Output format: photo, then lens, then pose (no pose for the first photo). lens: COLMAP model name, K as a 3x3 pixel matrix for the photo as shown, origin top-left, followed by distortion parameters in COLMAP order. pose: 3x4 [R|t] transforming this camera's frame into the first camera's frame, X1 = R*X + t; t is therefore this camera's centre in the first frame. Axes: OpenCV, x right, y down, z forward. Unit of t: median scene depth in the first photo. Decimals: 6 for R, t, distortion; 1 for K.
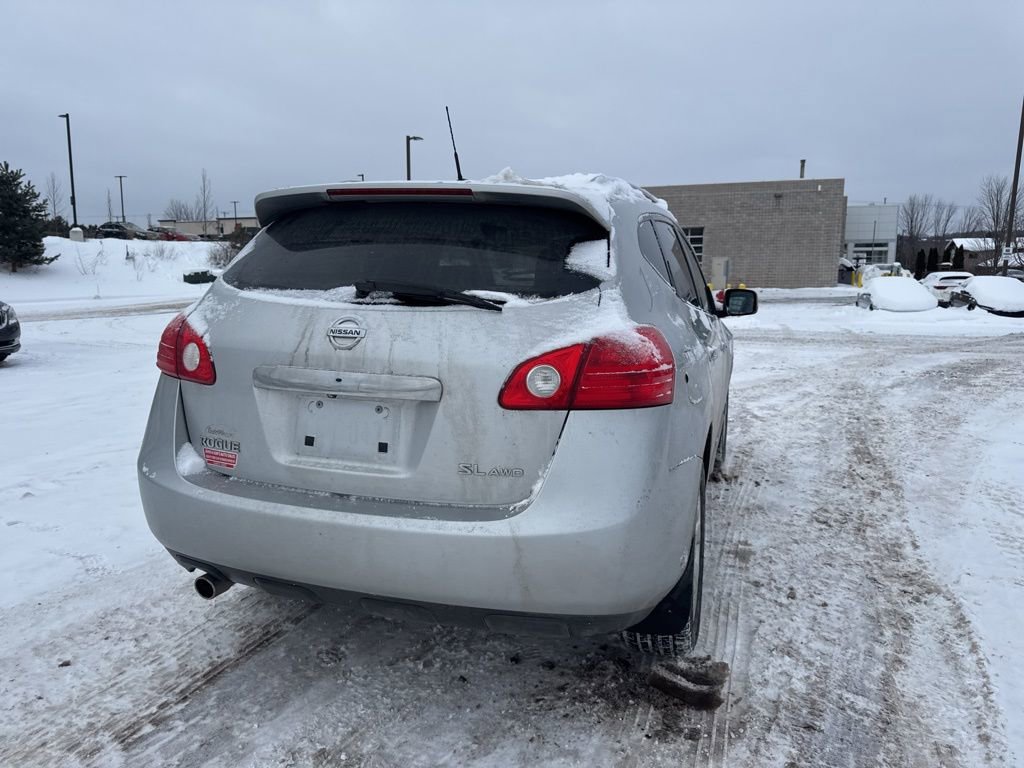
lens RADIAL K [[725.1, 0, 523.4], [0, 725.1, 358.1], [0, 0, 1]] dist [0.045297, -0.053148]
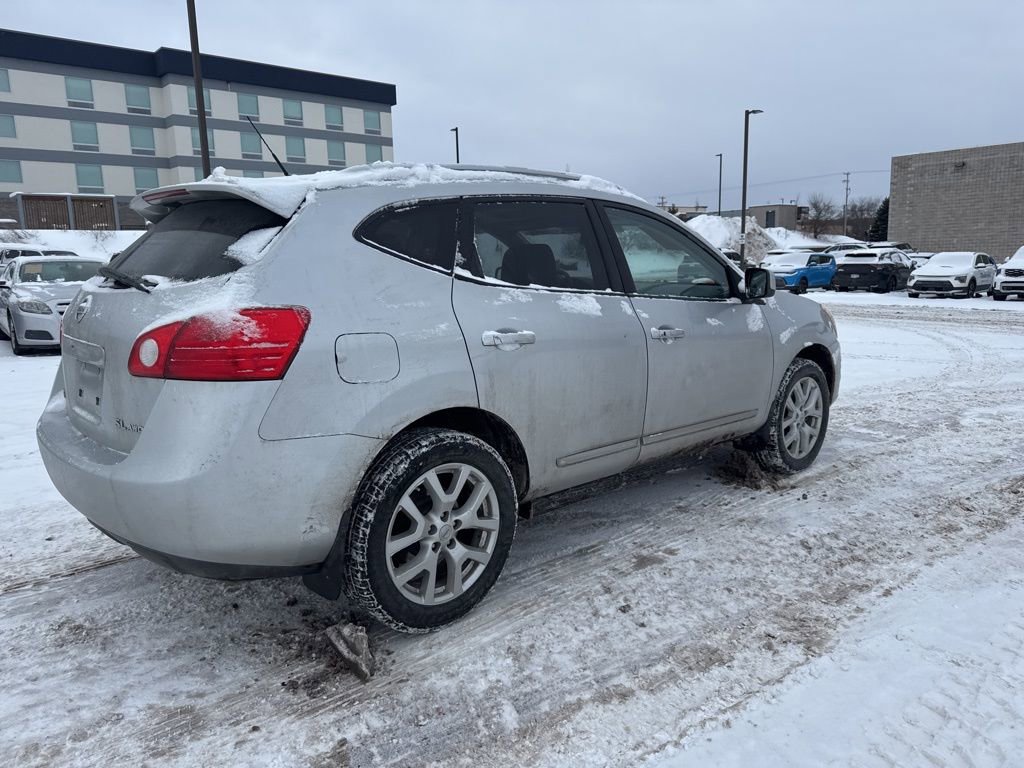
lens RADIAL K [[725.1, 0, 519.6], [0, 725.1, 361.8], [0, 0, 1]] dist [0.045297, -0.053148]
pose [[0.874492, 0.045732, -0.482880, 0.723670], [-0.031693, 0.998805, 0.037198, -0.010229], [0.484004, -0.017225, 0.874896, 0.164813]]
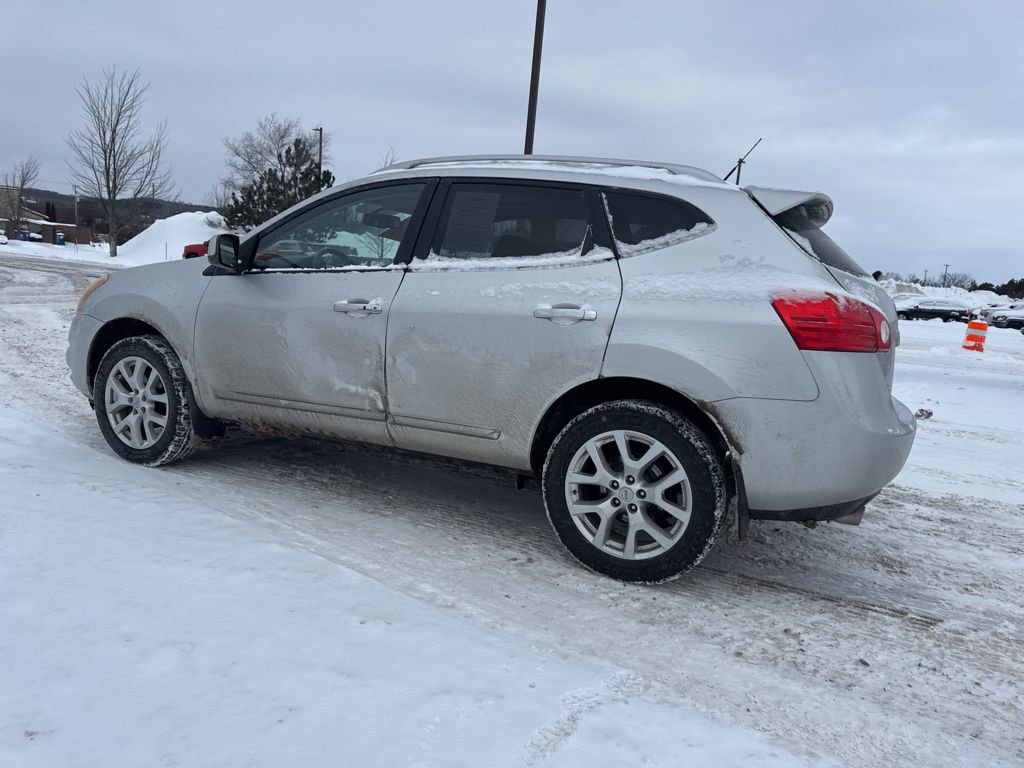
lens RADIAL K [[725.1, 0, 513.8], [0, 725.1, 362.7], [0, 0, 1]] dist [0.045297, -0.053148]
pose [[0.136797, -0.128926, 0.982173, -1.343221], [0.046641, 0.991233, 0.123619, -0.101534], [-0.989500, 0.028899, 0.141611, 1.102148]]
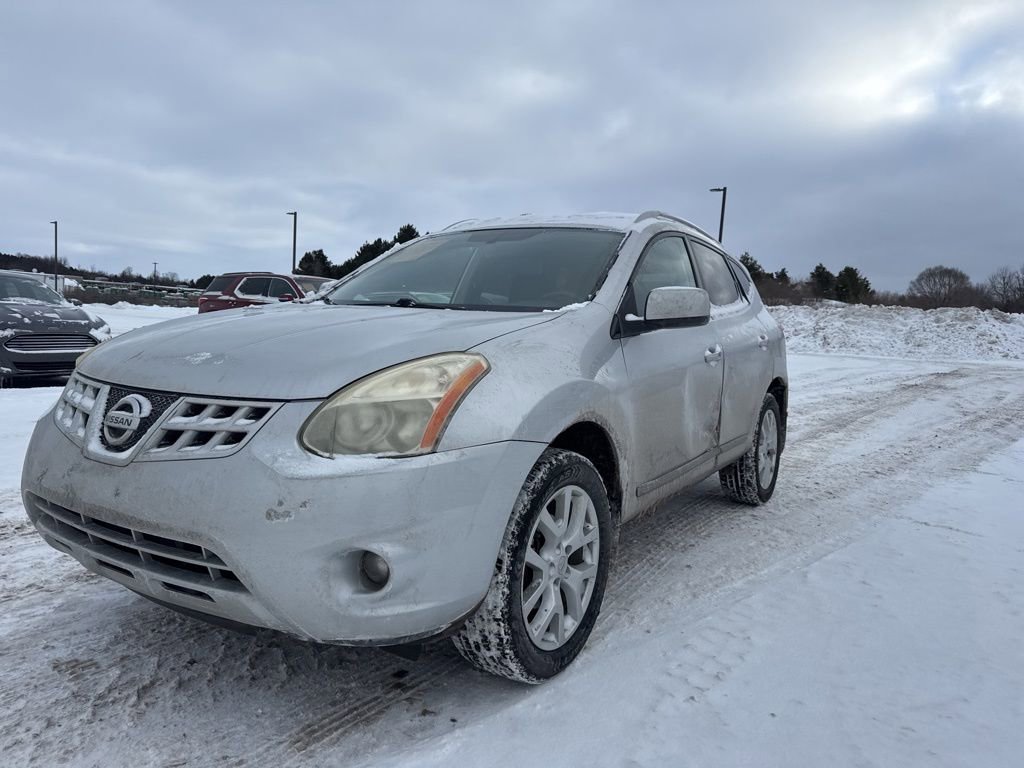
lens RADIAL K [[725.1, 0, 516.6], [0, 725.1, 373.4], [0, 0, 1]] dist [0.045297, -0.053148]
pose [[-0.965639, -0.085594, 0.245388, -0.216373], [-0.038000, 0.980562, 0.192495, -0.248691], [-0.257095, 0.176556, -0.950121, 2.749381]]
